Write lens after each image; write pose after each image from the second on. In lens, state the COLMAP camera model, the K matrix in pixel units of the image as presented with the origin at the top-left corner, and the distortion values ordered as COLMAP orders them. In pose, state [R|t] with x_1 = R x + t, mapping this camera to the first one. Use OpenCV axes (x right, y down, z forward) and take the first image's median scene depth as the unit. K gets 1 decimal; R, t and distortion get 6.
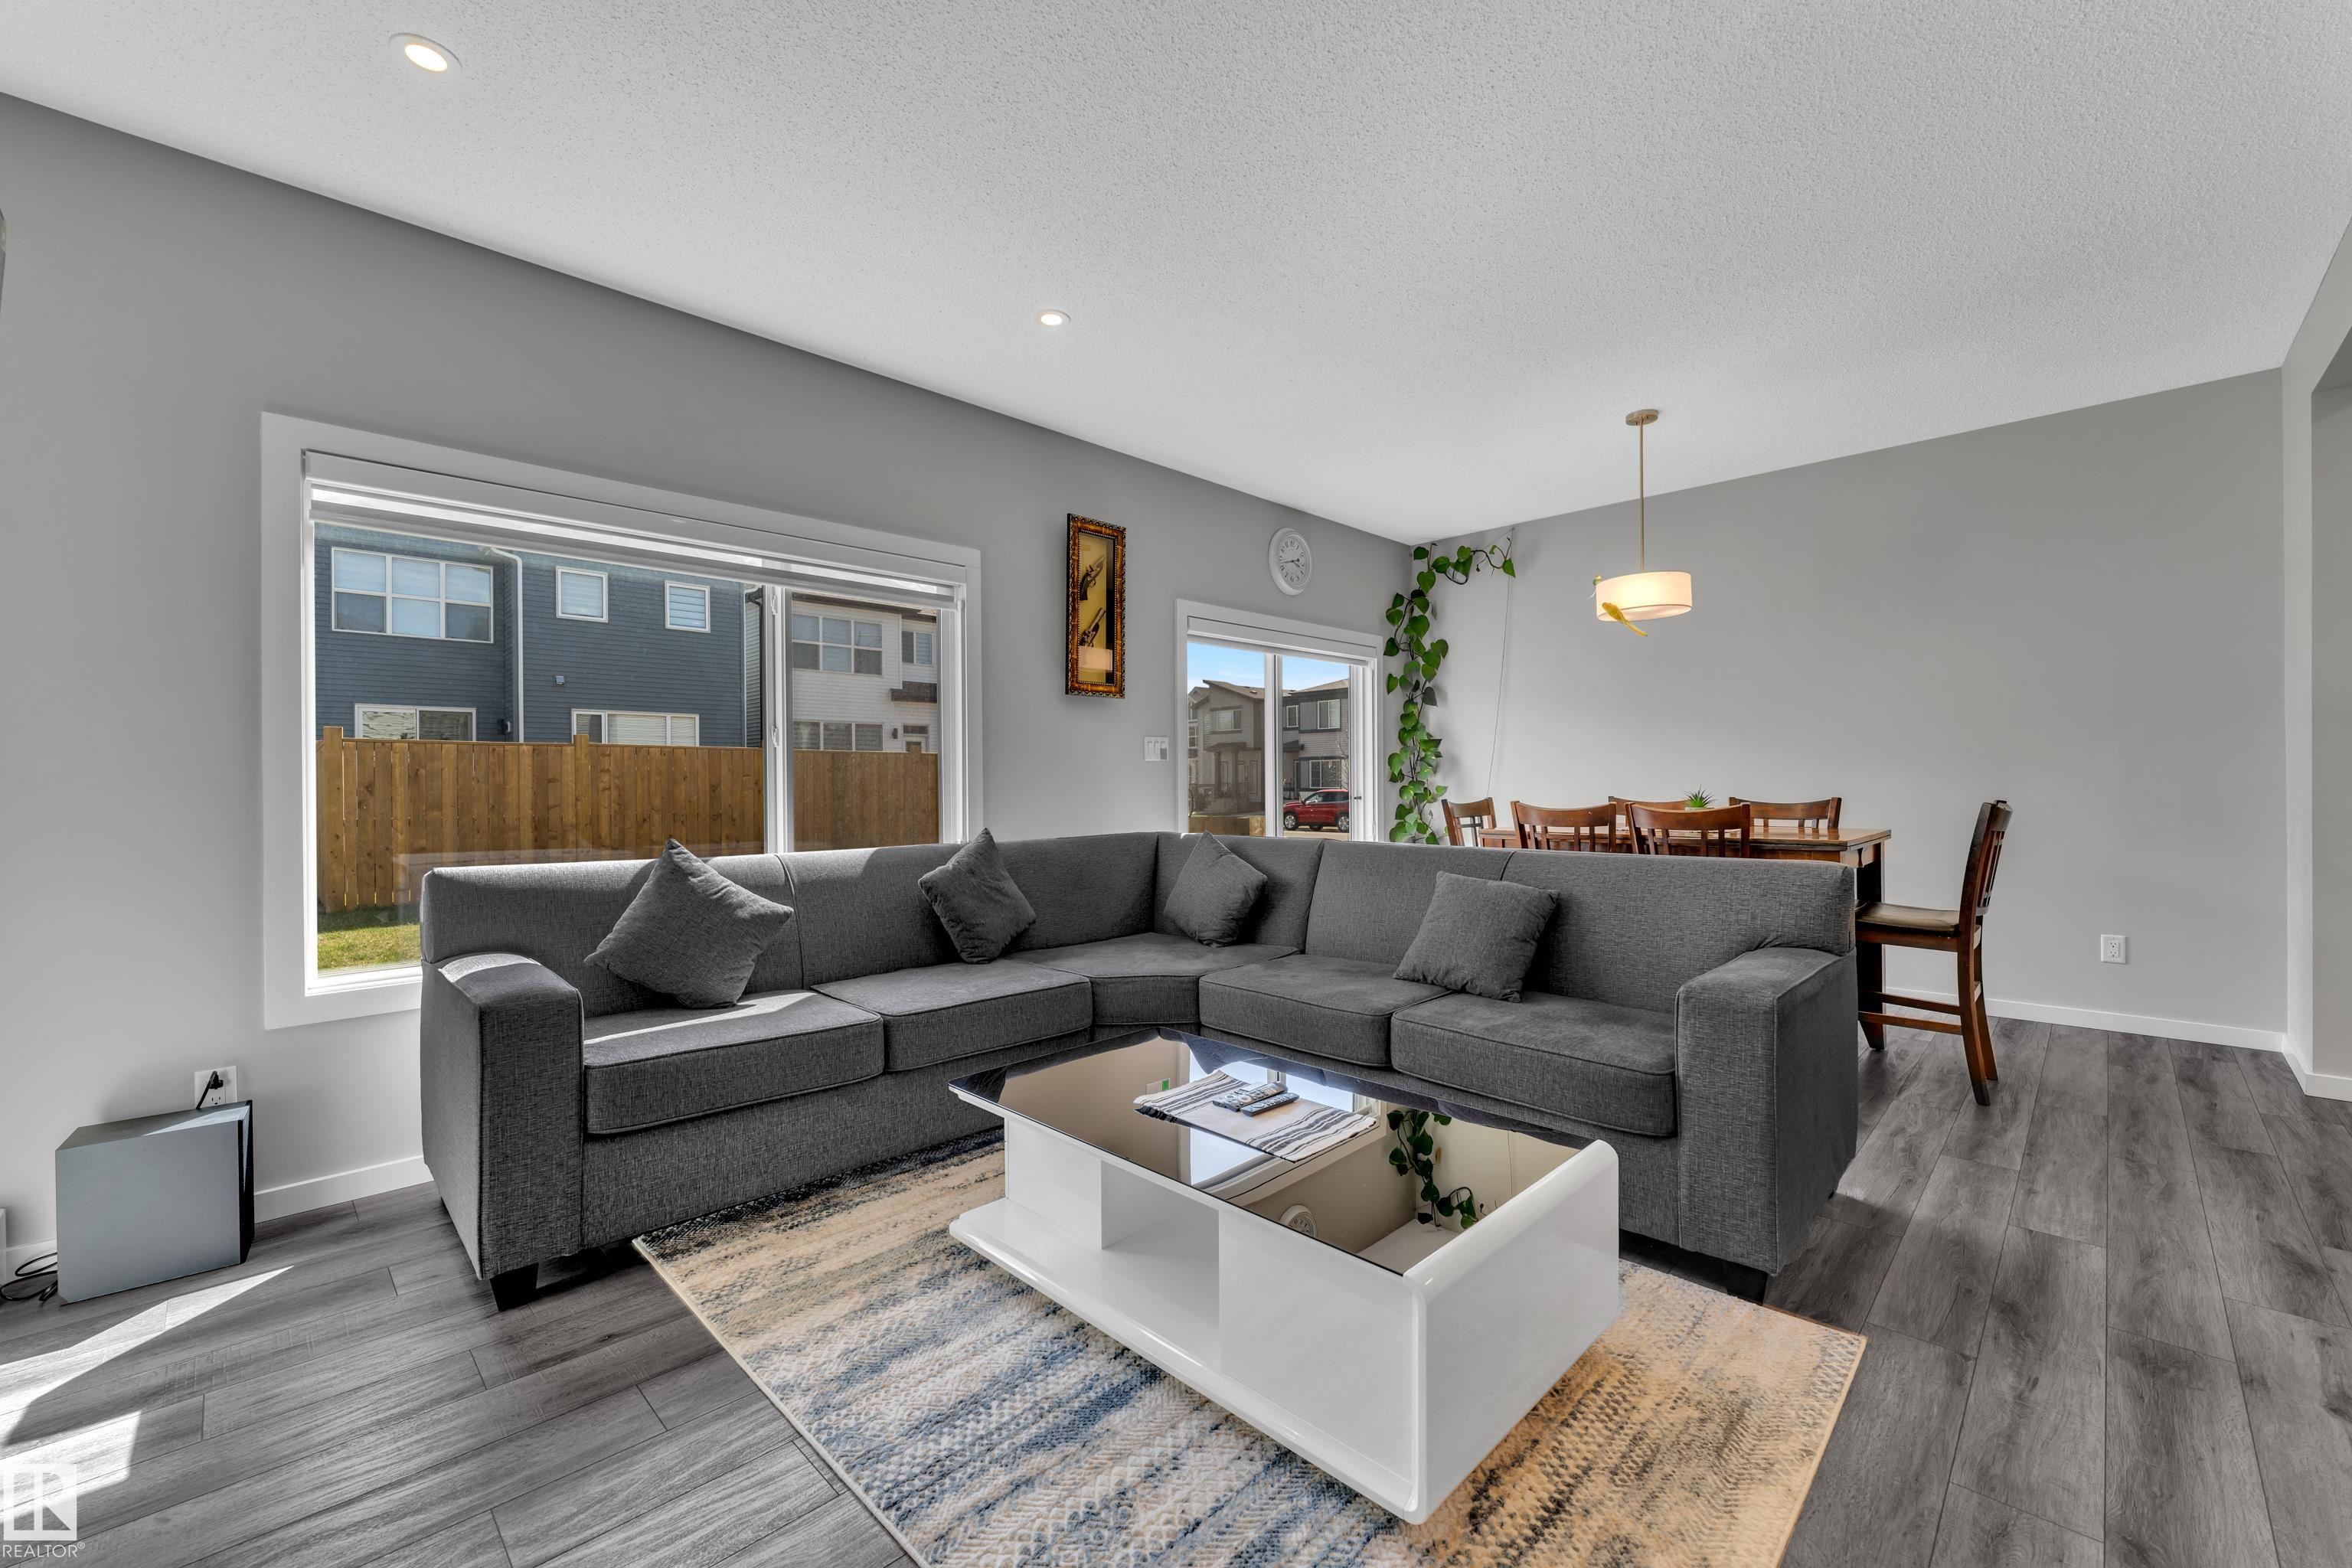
lens RADIAL K [[949.5, 0, 1177.9], [0, 949.5, 784.1], [0, 0, 1]] dist [-0.003382, 0.000658]
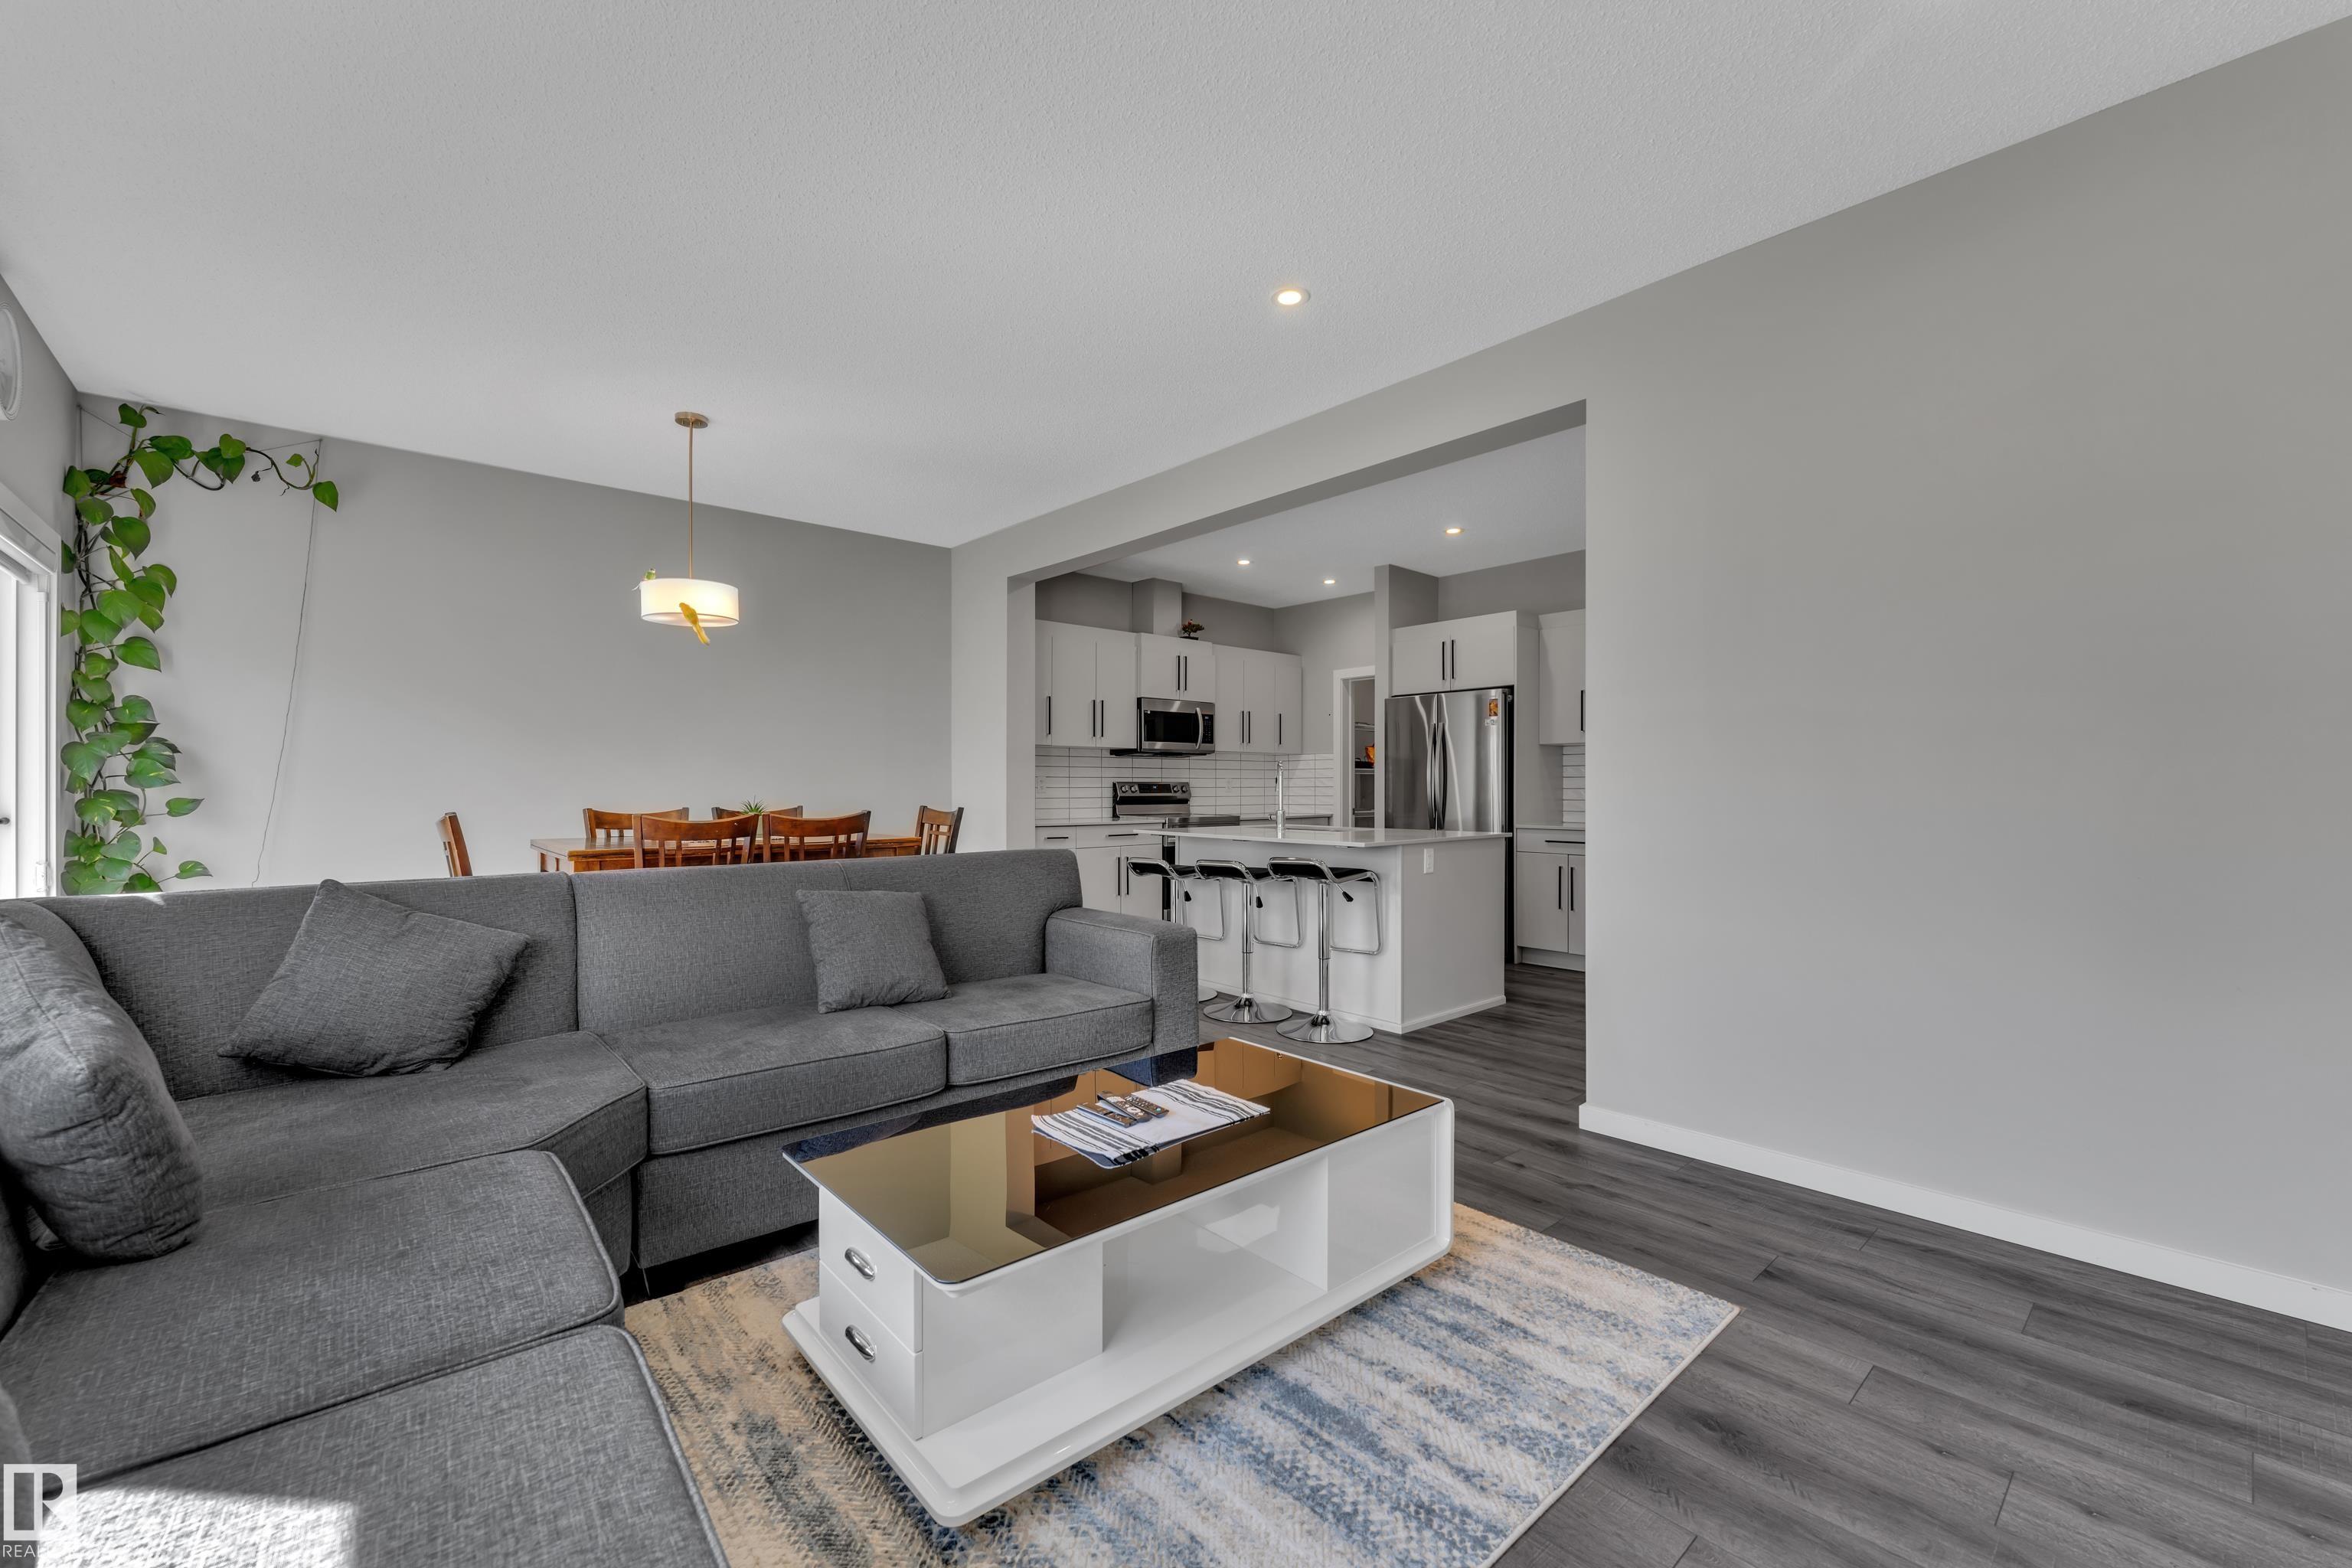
lens RADIAL K [[949.5, 0, 1177.9], [0, 949.5, 784.1], [0, 0, 1]] dist [-0.003382, 0.000658]
pose [[0.067694, 0.012287, 0.997630, -0.520036], [0.001998, 0.999920, -0.012451, 0.002603], [-0.997704, 0.002836, 0.067664, 0.501676]]
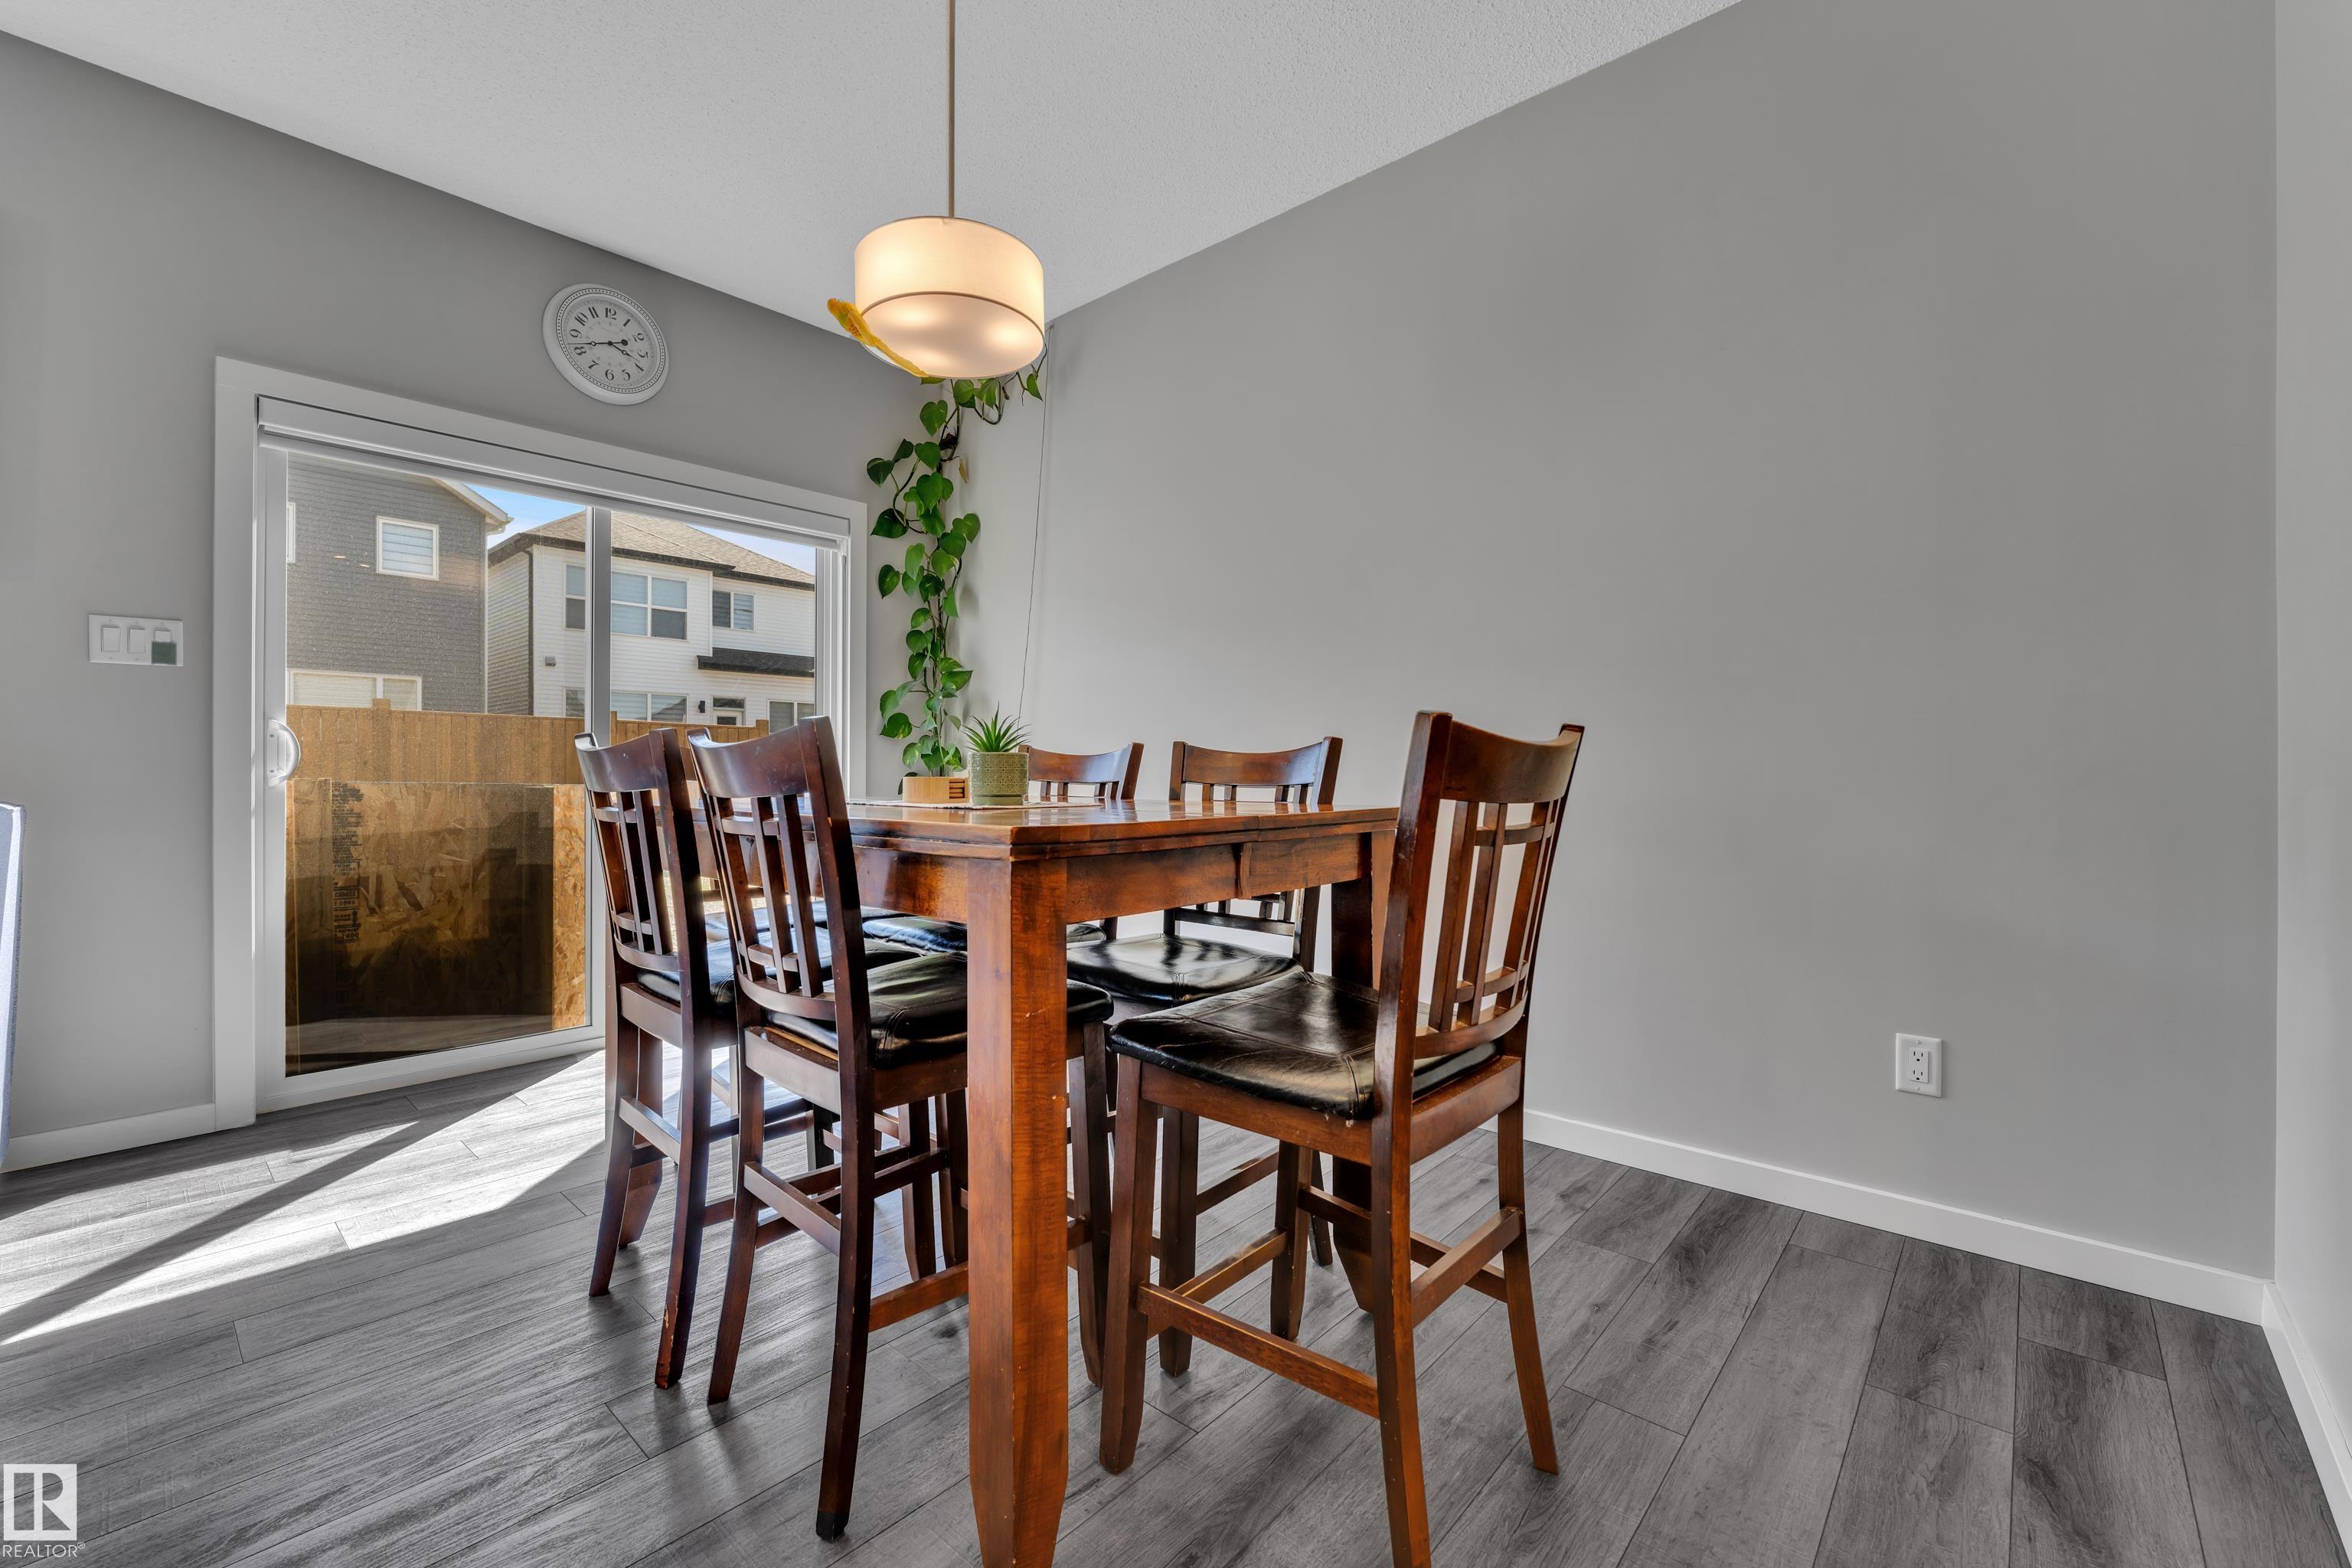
lens RADIAL K [[965.9, 0, 1166.8], [0, 965.9, 775.1], [0, 0, 1]] dist [-0.003989, -0.000178]
pose [[0.998994, 0.011664, 0.043303, 0.665824], [-0.011679, 0.999932, 0.000088, 0.037046], [-0.043299, -0.000593, 0.999062, 0.603179]]
